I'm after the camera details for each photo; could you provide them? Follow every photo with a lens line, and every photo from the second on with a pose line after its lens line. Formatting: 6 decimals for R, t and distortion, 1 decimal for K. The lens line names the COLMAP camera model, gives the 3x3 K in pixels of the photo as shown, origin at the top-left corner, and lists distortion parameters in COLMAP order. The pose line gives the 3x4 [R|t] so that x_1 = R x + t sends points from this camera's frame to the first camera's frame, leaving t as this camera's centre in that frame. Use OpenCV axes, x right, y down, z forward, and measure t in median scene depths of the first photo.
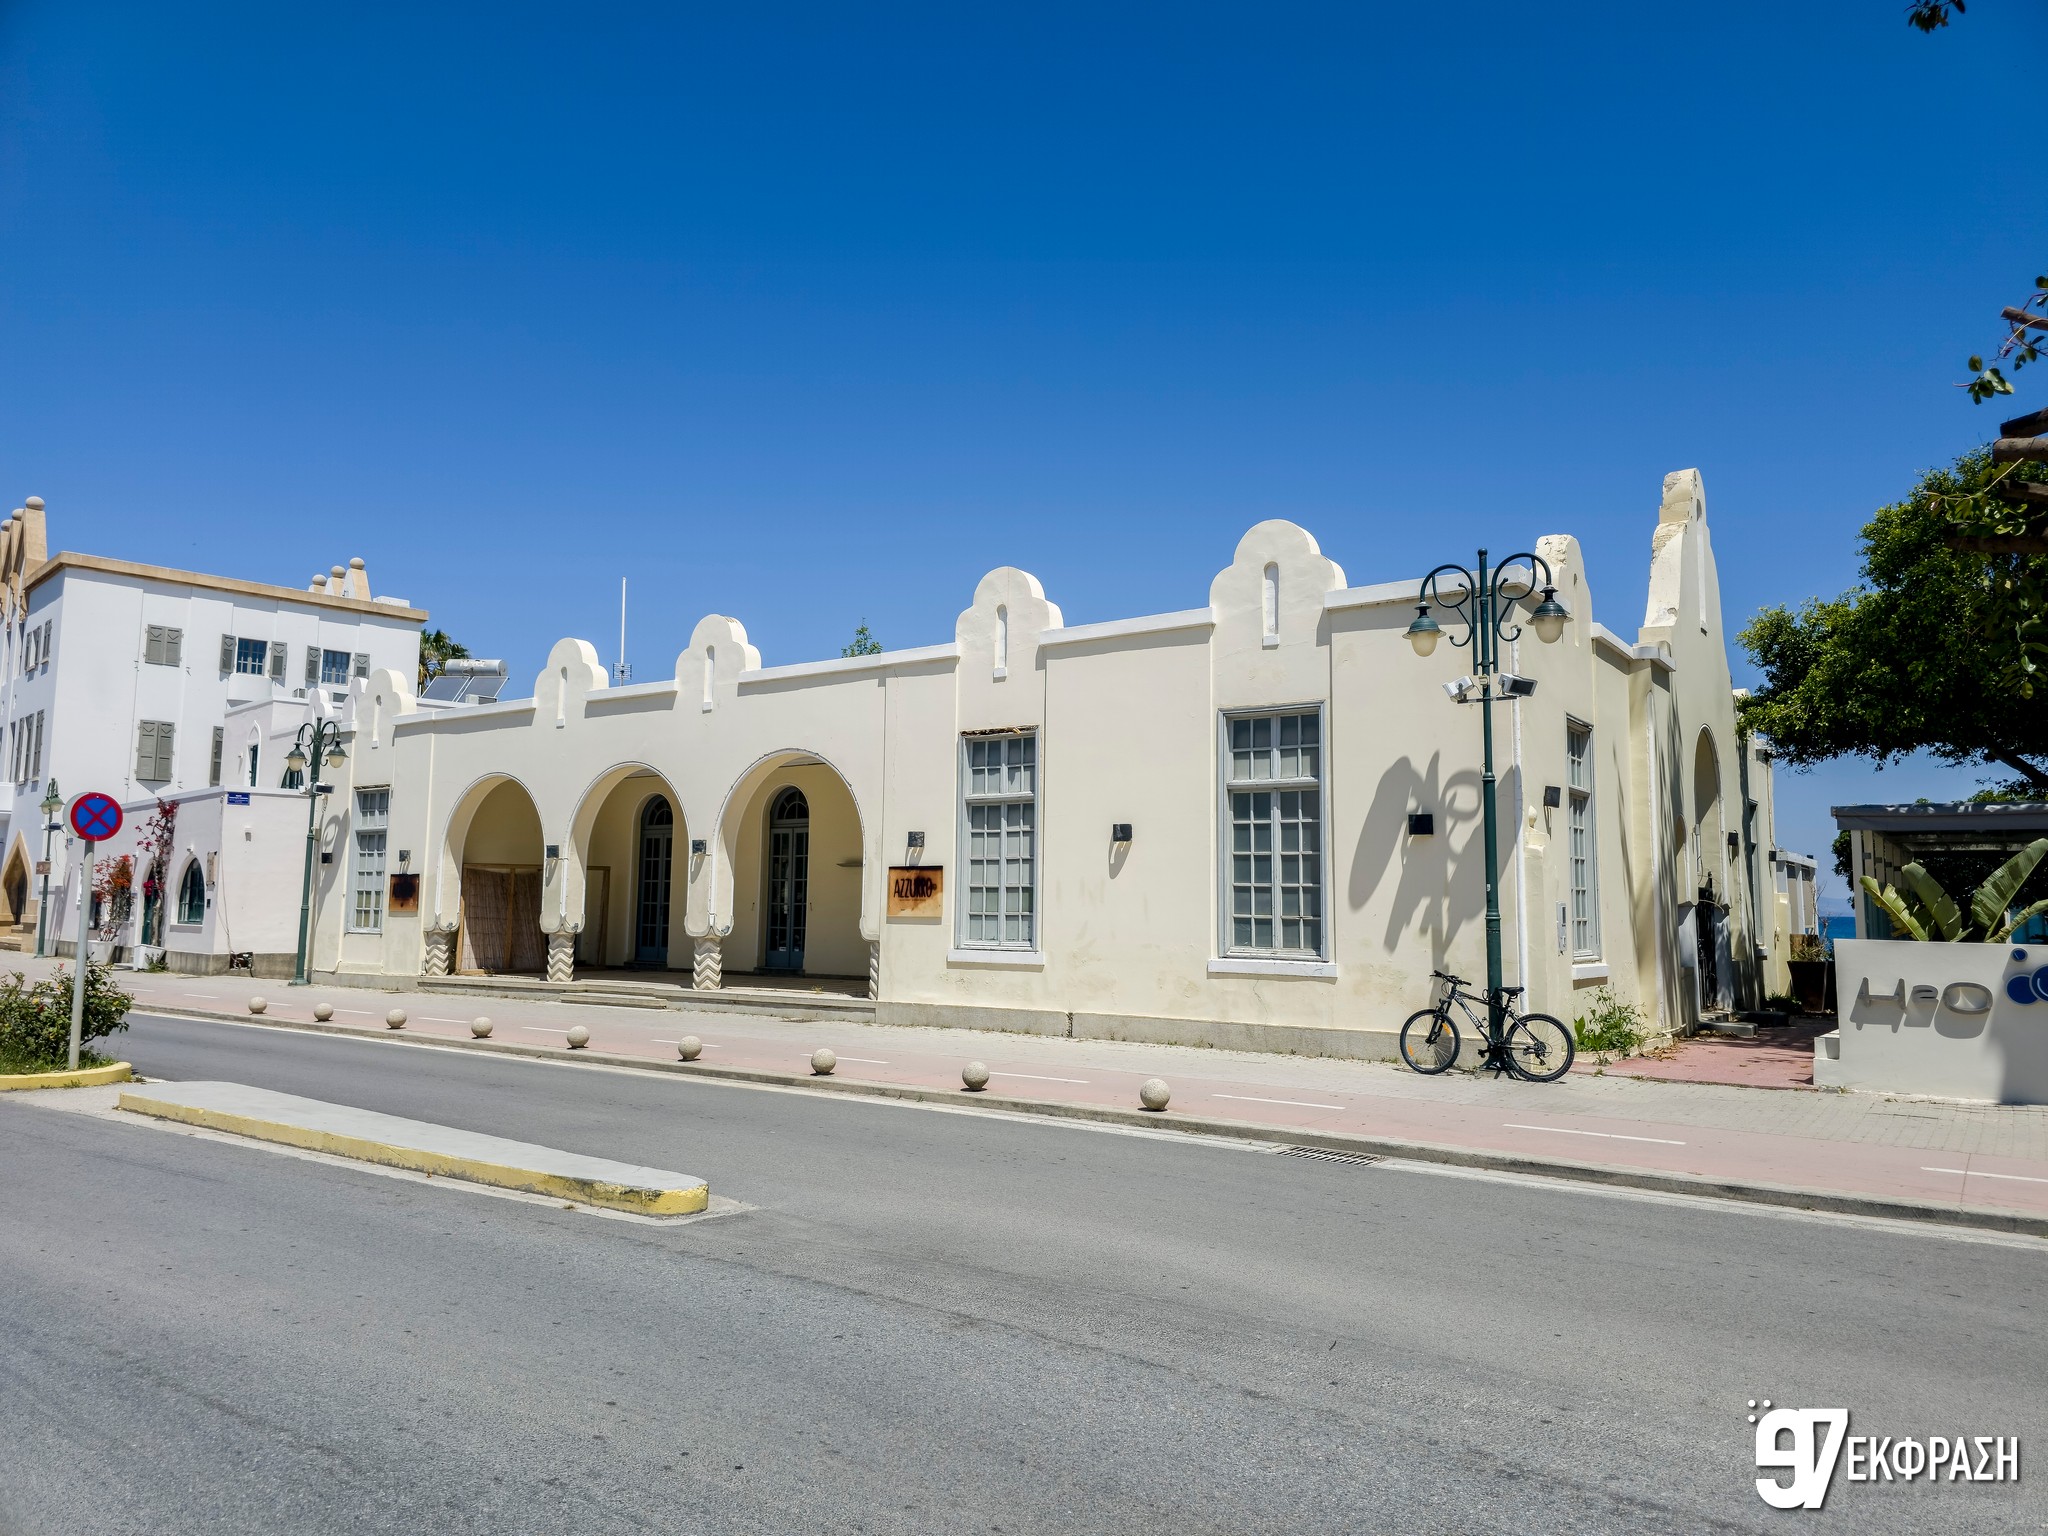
lens RADIAL K [[1320.1, 0, 1024.0], [0, 1320.1, 768.0], [0, 0, 1]] dist [0.037856, -0.001324]
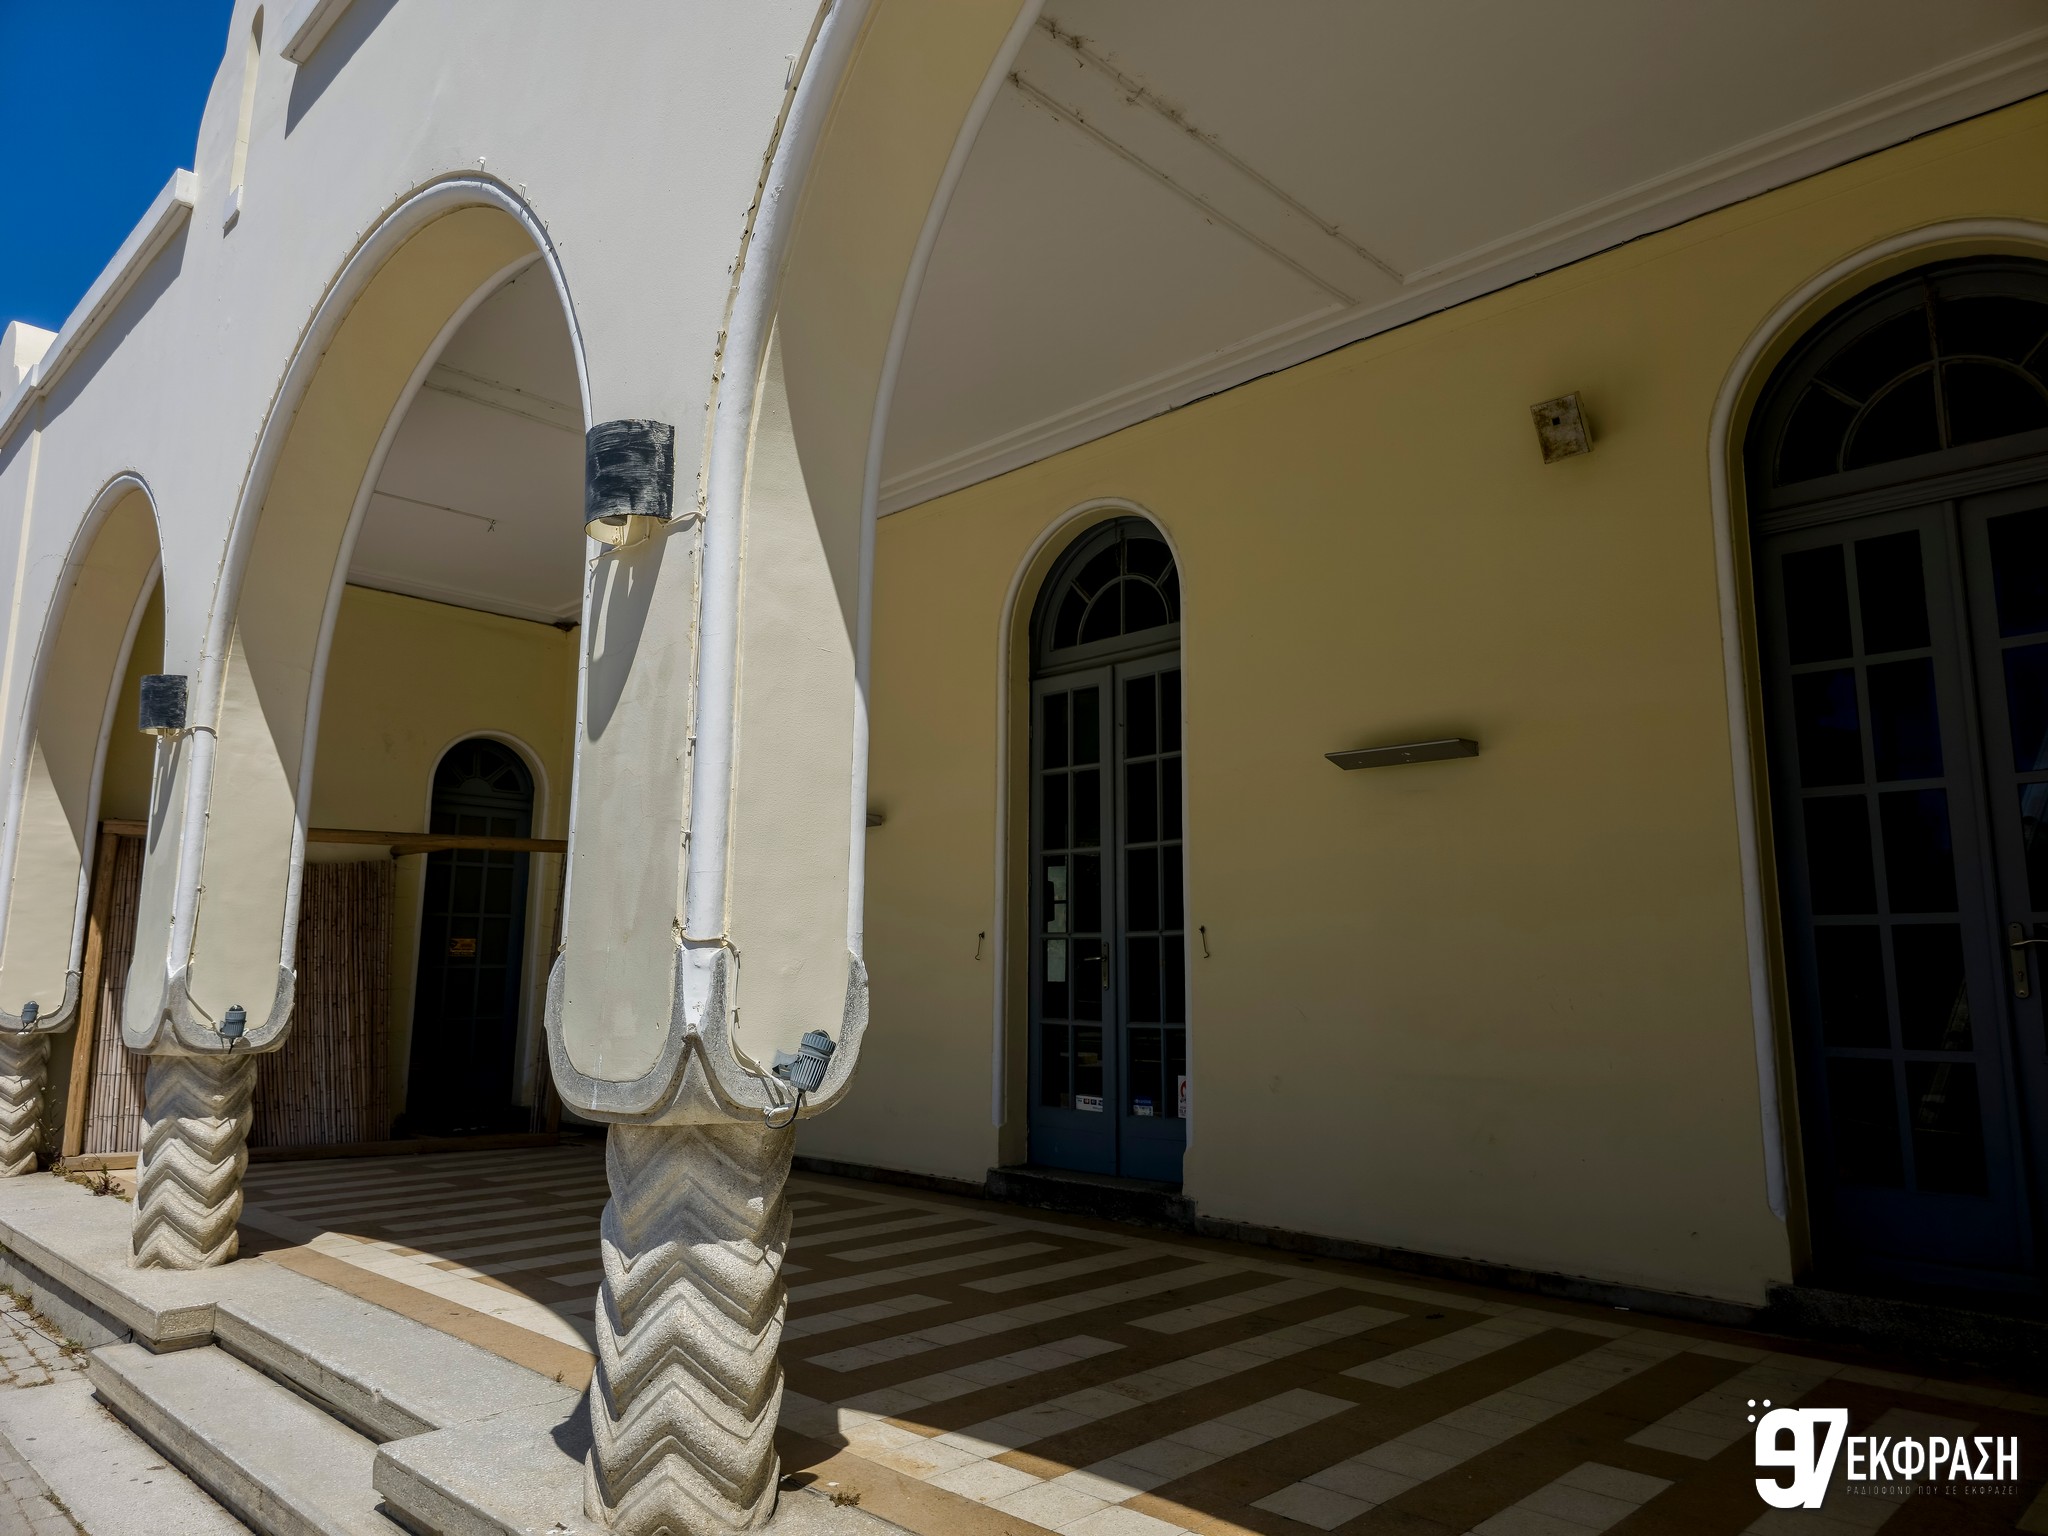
lens RADIAL K [[1362.3, 0, 984.9], [0, 1362.3, 758.8], [0, 0, 1]] dist [0.054157, -0.037599]
pose [[0.982460, -0.031032, -0.183875, -0.166026], [0.020117, 0.997939, -0.060929, 0.091800], [0.185387, 0.056161, 0.981059, 0.793577]]
